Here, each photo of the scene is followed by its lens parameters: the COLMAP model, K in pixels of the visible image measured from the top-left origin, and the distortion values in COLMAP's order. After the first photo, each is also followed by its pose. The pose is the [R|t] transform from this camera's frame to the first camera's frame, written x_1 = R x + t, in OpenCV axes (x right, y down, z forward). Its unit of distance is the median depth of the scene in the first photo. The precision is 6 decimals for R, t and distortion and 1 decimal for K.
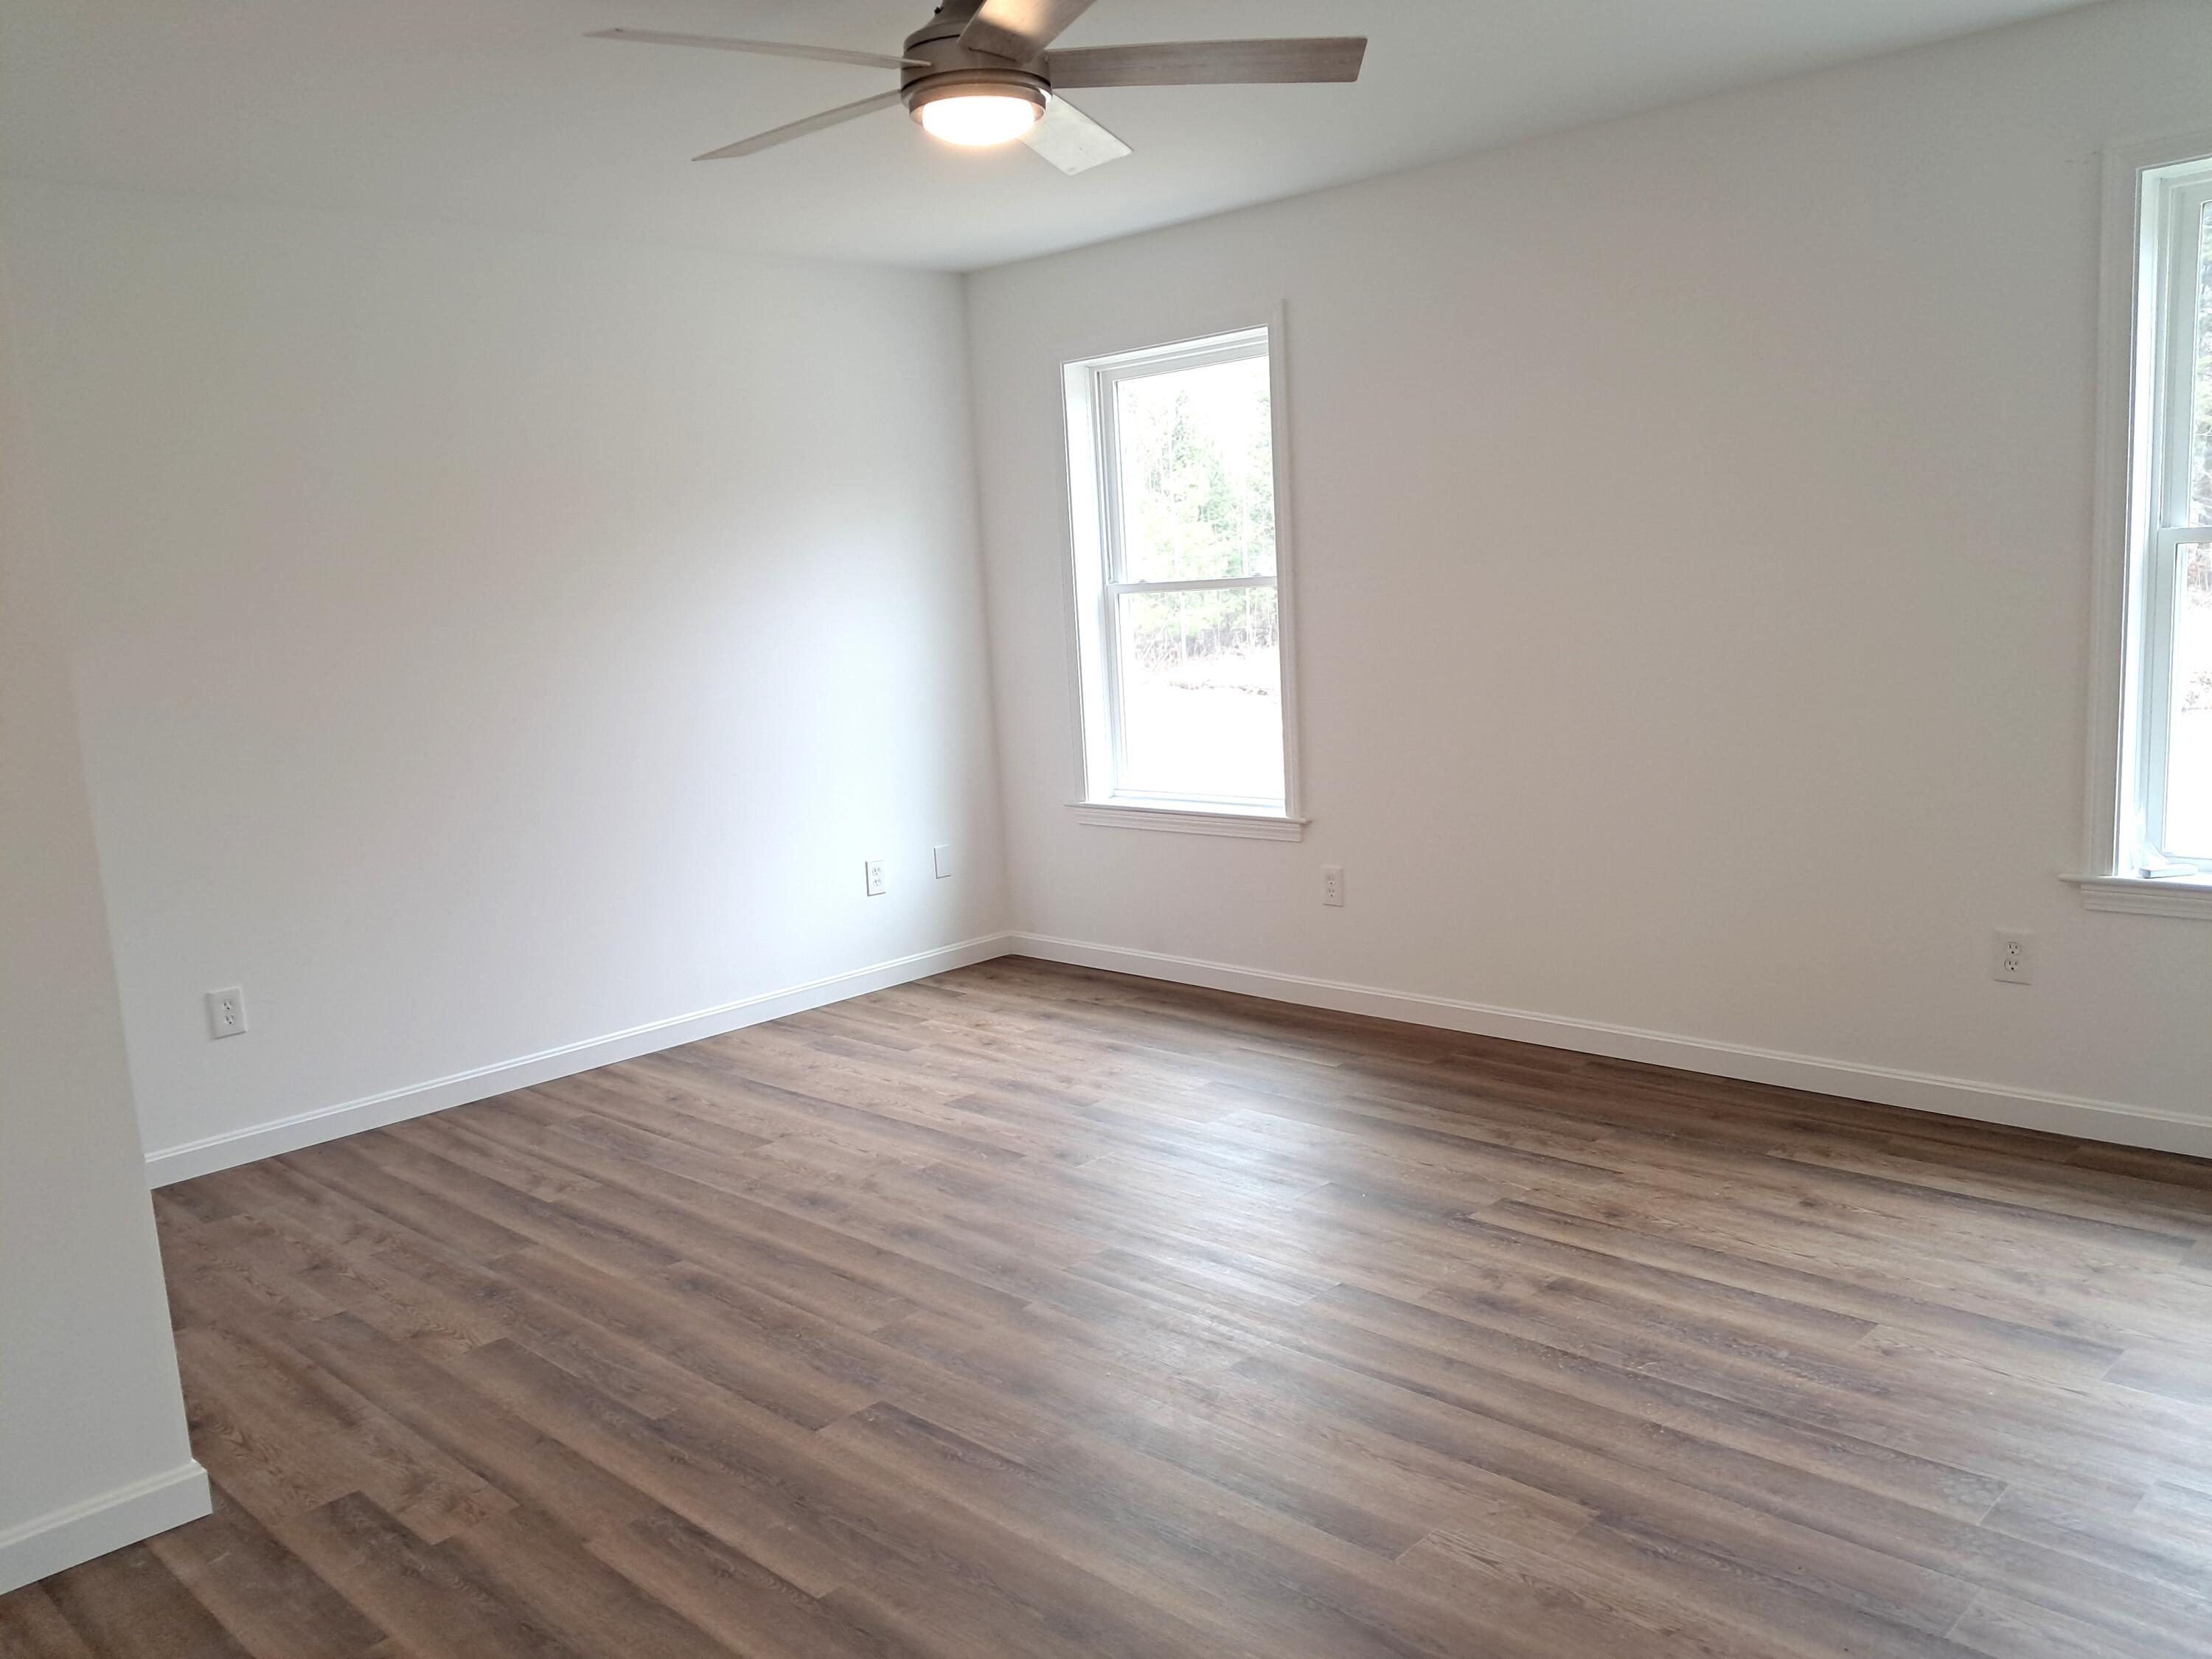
lens RADIAL K [[1750.5, 0, 1099.8], [0, 1750.5, 834.3], [0, 0, 1]] dist [0.016810, -0.000516]
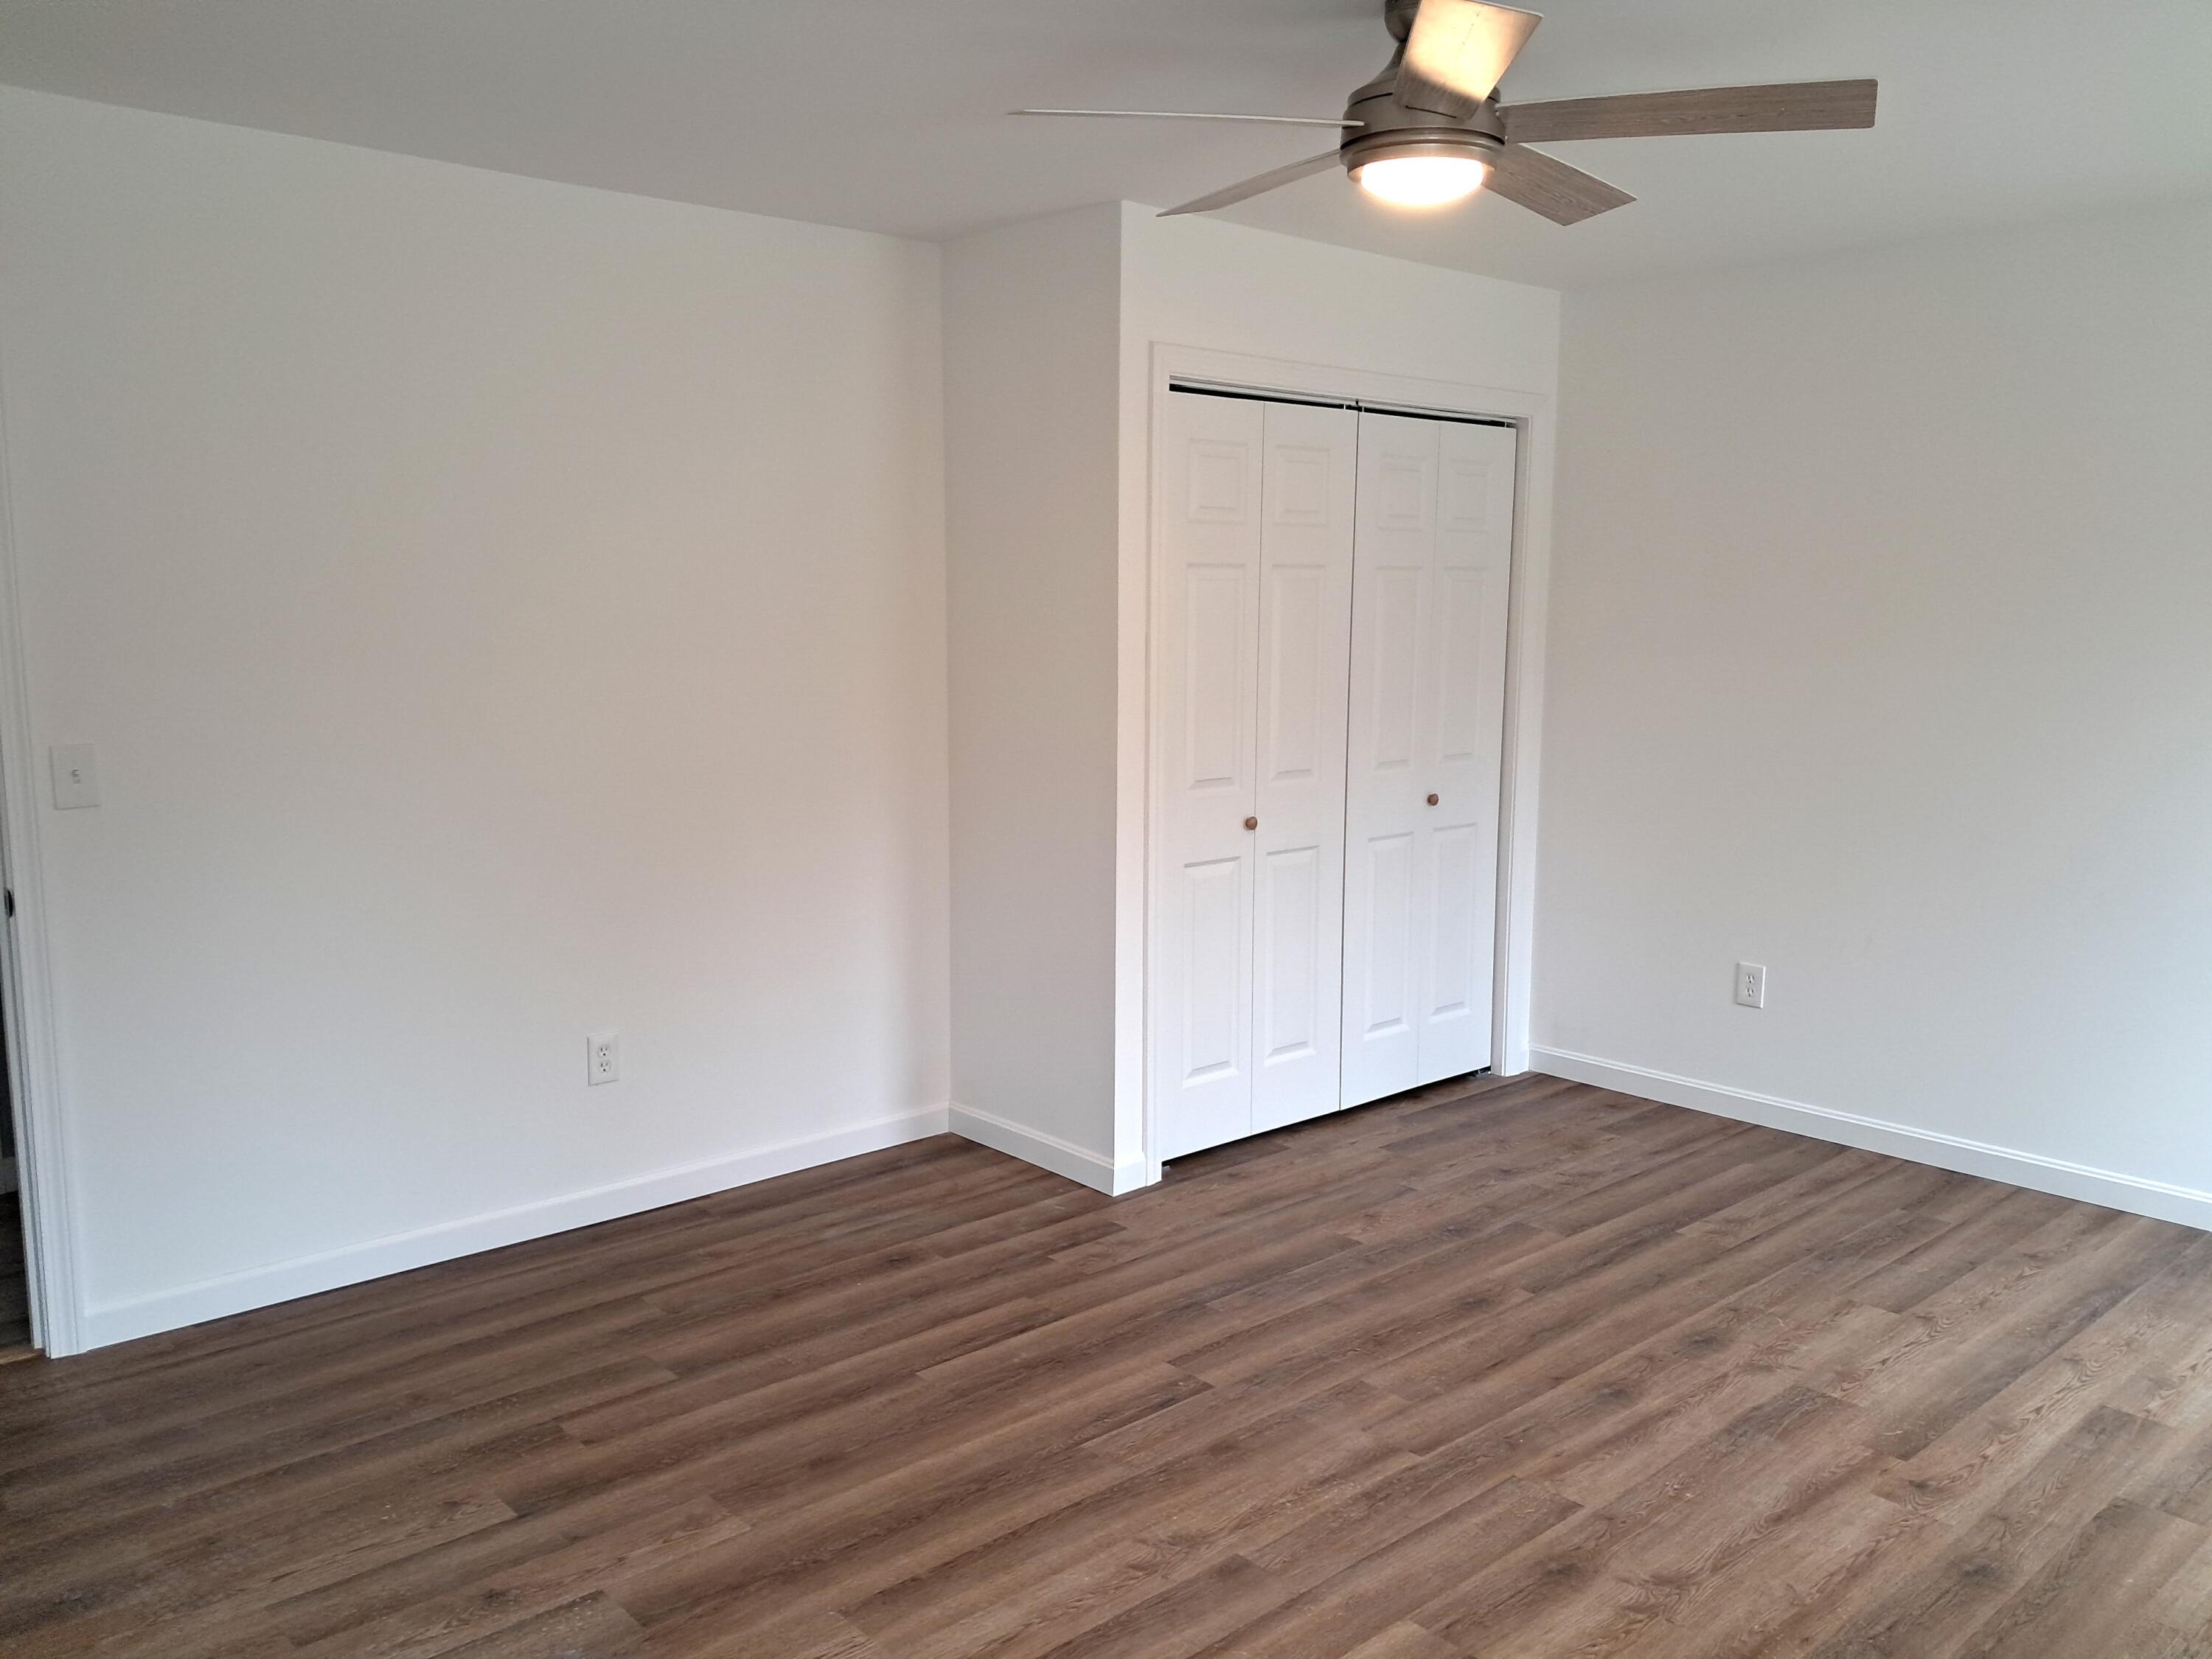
lens RADIAL K [[1750.5, 0, 1103.4], [0, 1750.5, 824.6], [0, 0, 1]] dist [0.016810, -0.000516]
pose [[-0.087906, 0.181515, -0.979451, 0.699558], [-0.144745, 0.970494, 0.192846, -0.174409], [0.985556, 0.158723, -0.059039, 0.730438]]
